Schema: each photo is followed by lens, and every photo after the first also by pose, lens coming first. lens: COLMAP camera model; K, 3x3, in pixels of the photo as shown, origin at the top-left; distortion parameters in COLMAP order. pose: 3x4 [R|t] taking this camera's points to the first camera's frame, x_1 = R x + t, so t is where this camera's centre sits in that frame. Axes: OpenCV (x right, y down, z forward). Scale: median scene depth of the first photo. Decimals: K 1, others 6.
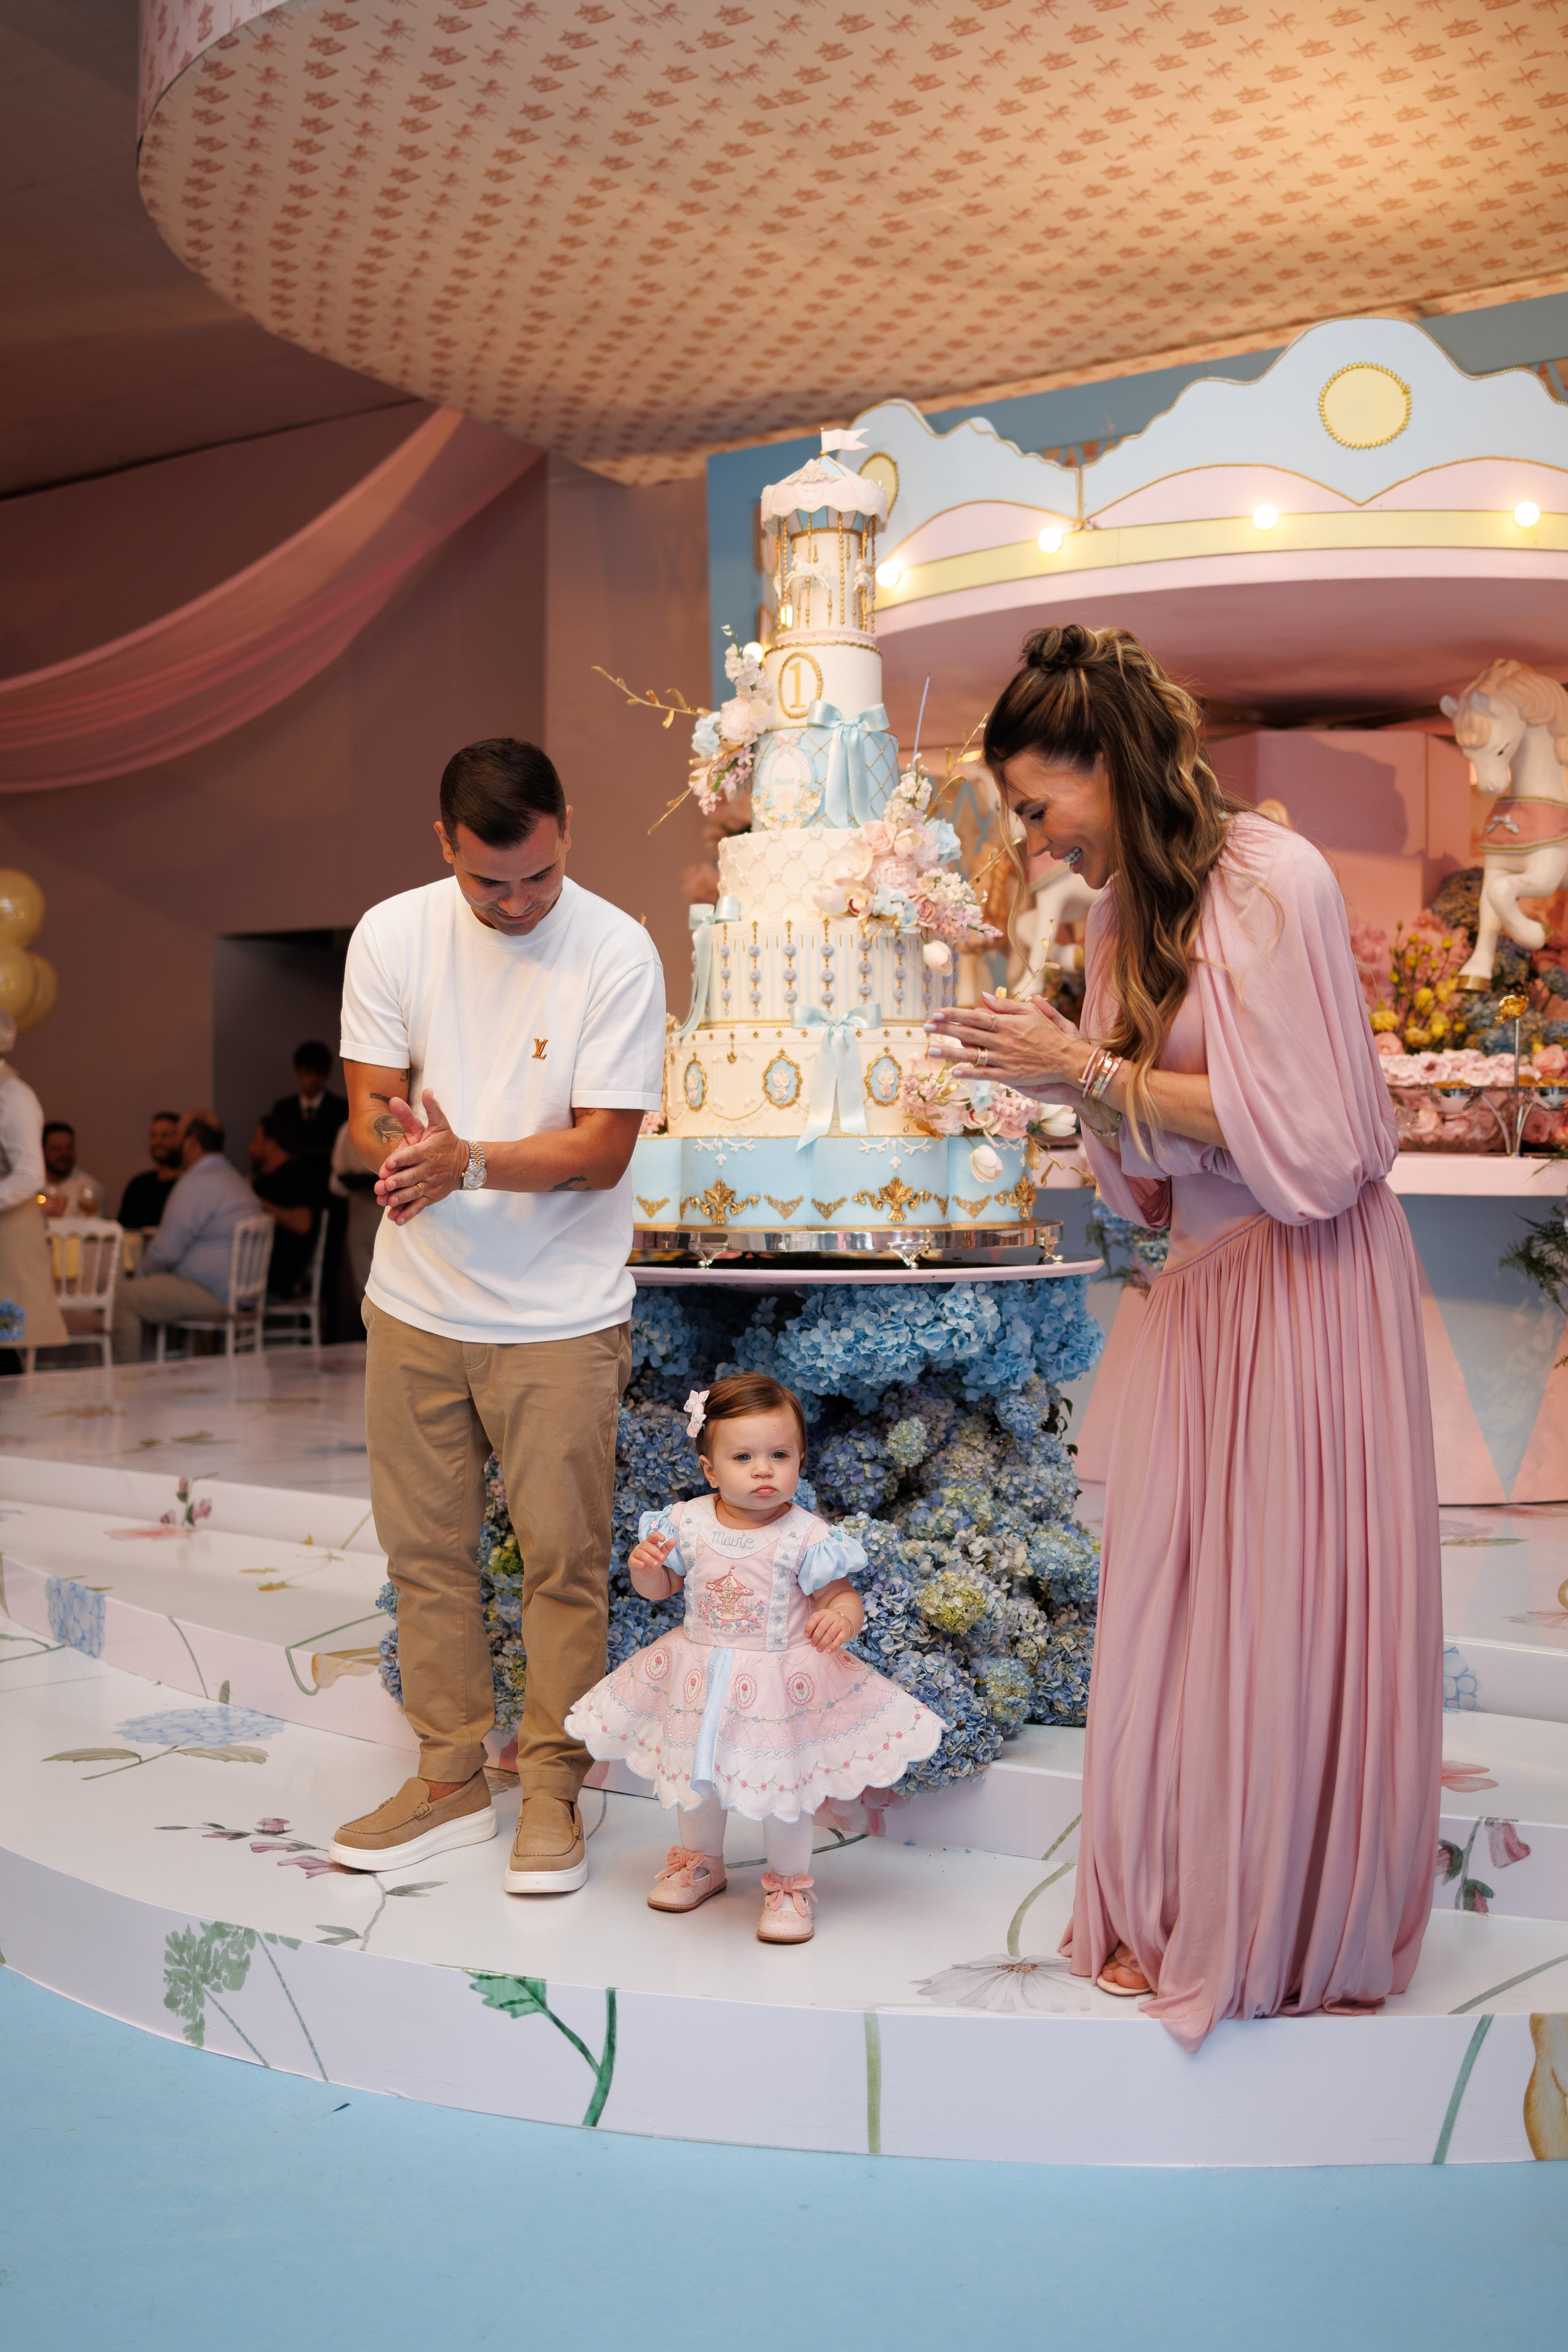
lens RADIAL K [[2341.4, 0, 783.0], [0, 2341.4, 1173.4], [0, 0, 1]] dist [0.012387, 0.000000]
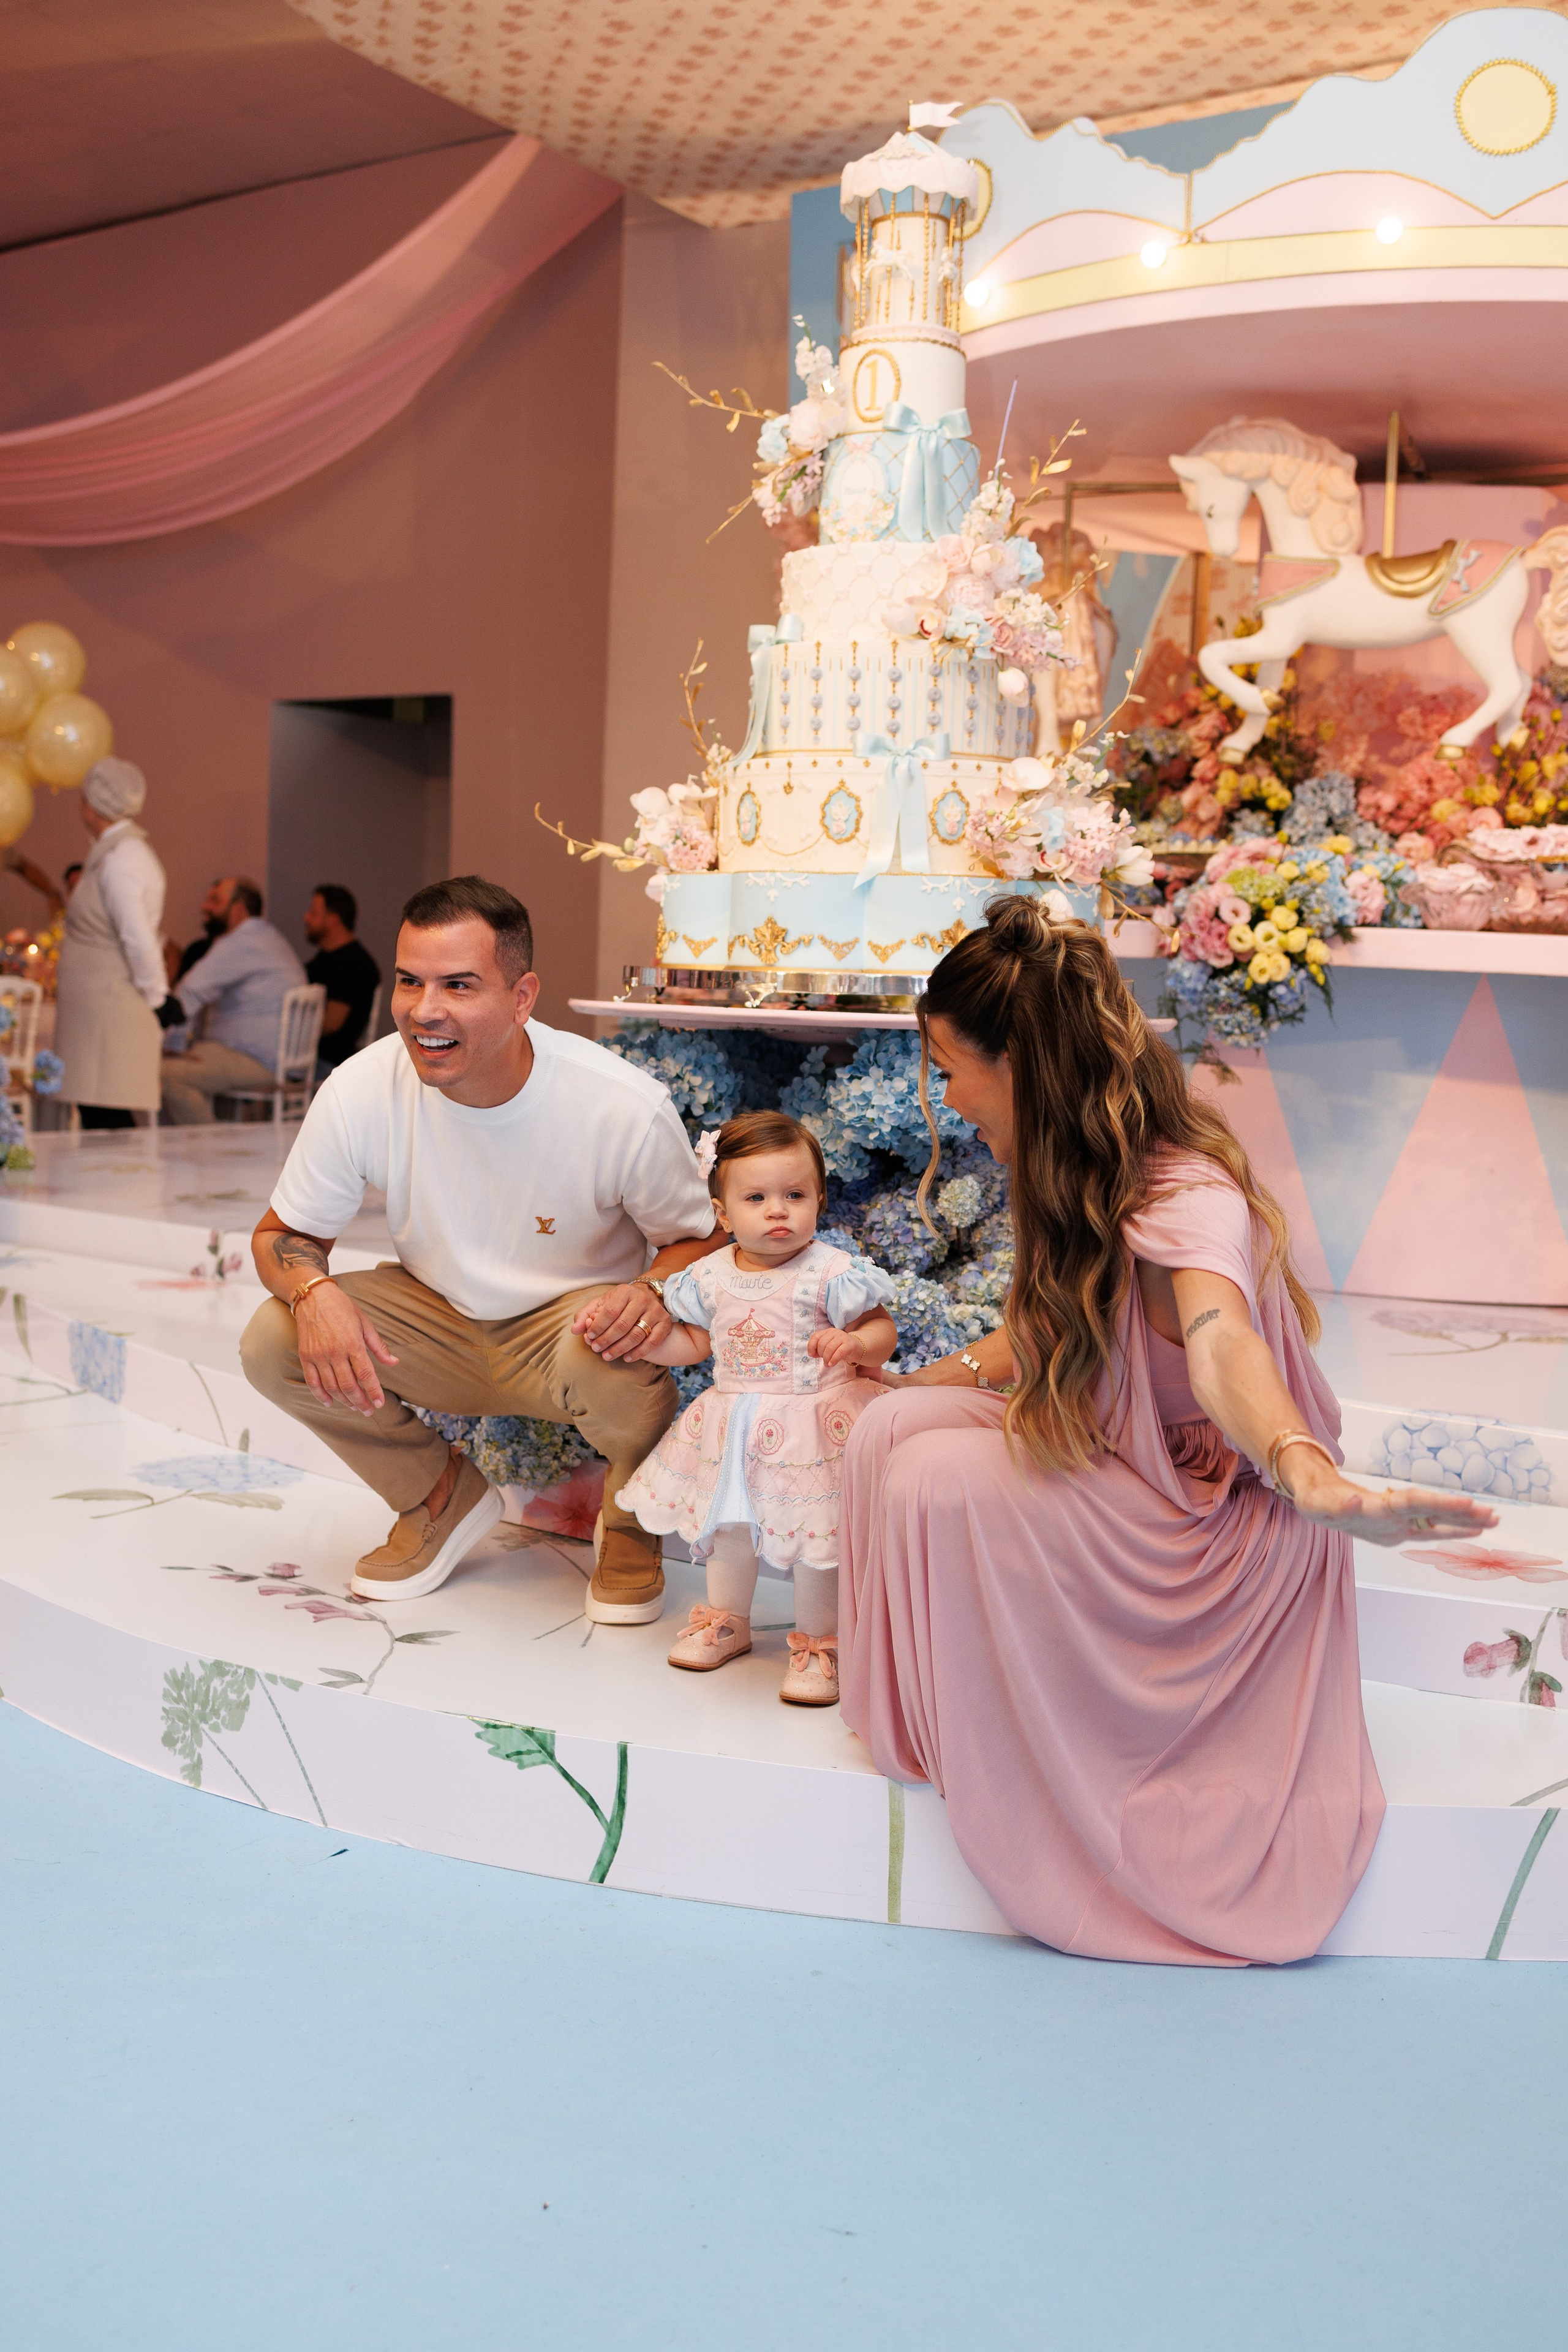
lens RADIAL K [[2341.4, 0, 783.6], [0, 2341.4, 1176.2], [0, 0, 1]] dist [0.012387, 0.000000]
pose [[0.999057, 0.035473, -0.025036, 0.005048], [-0.033352, 0.996191, 0.080573, 0.028806], [0.027799, -0.079662, 0.996434, 0.053359]]
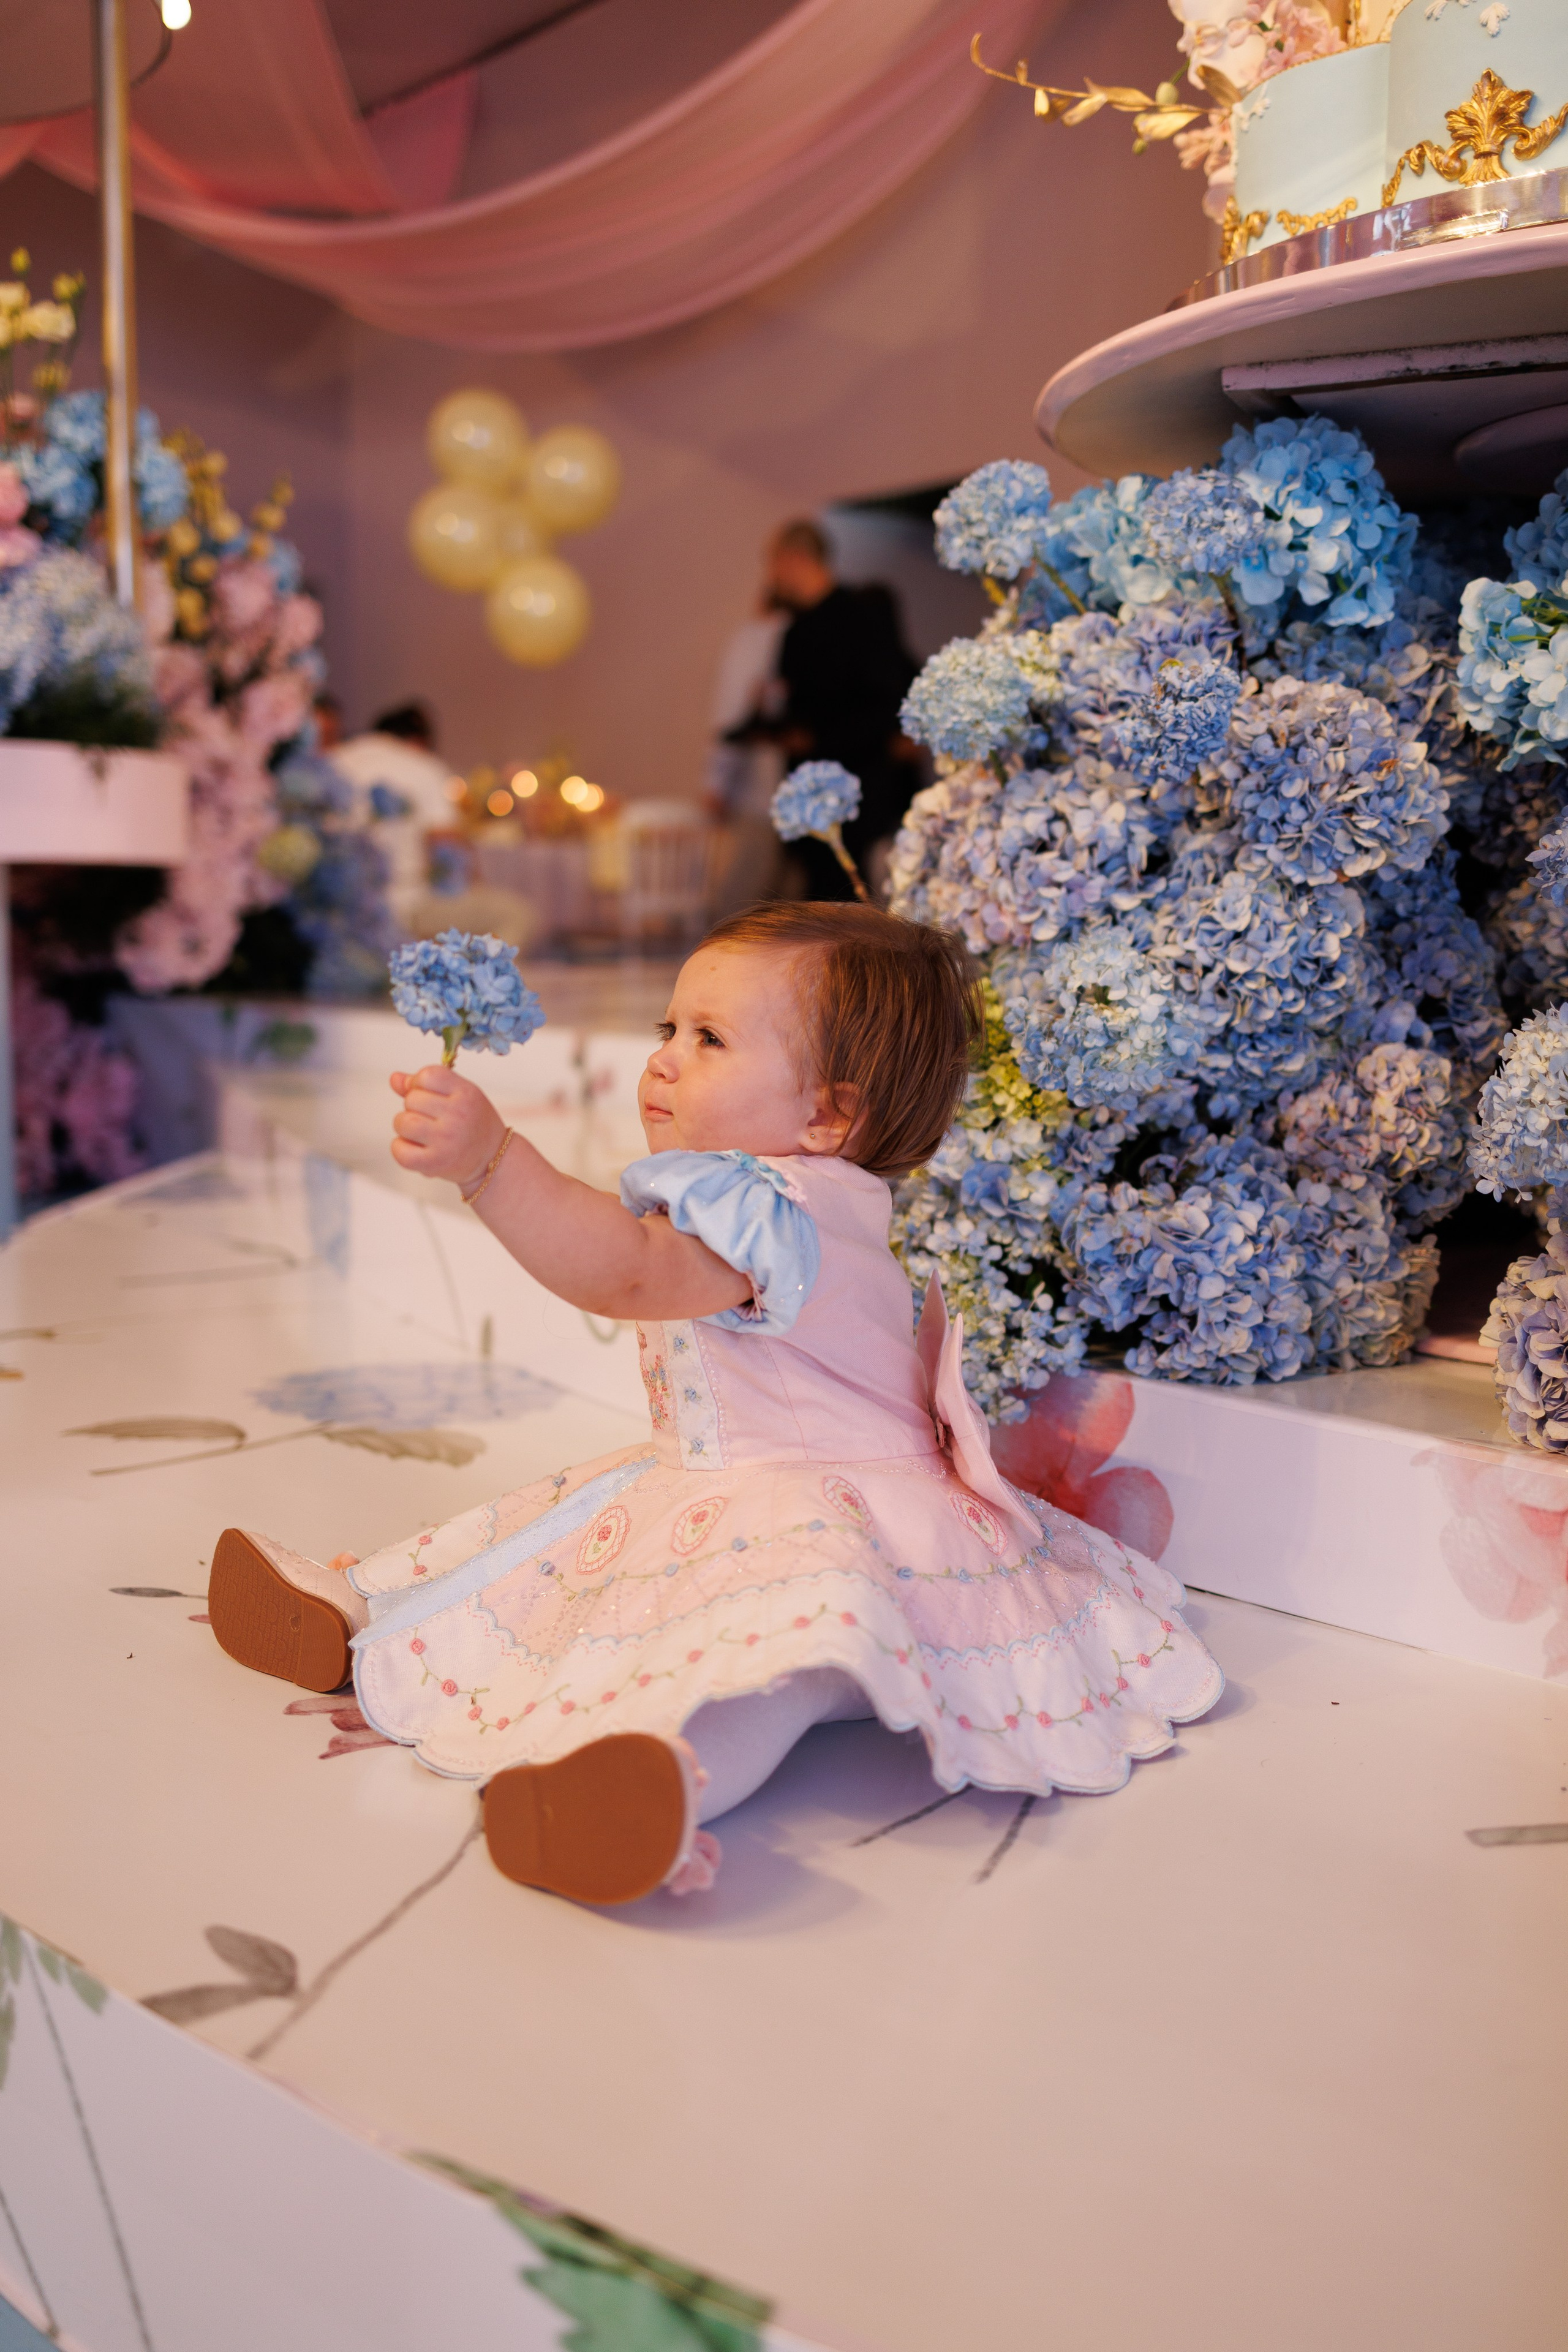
lens RADIAL K [[2341.4, 0, 785.6], [0, 2341.4, 1179.2], [0, 0, 1]] dist [0.012387, 0.000000]
pose [[0.956695, 0.028760, -0.289667, -0.019437], [0.003146, 0.994028, 0.109084, 0.134932], [0.291075, -0.105271, 0.950891, 0.545307]]
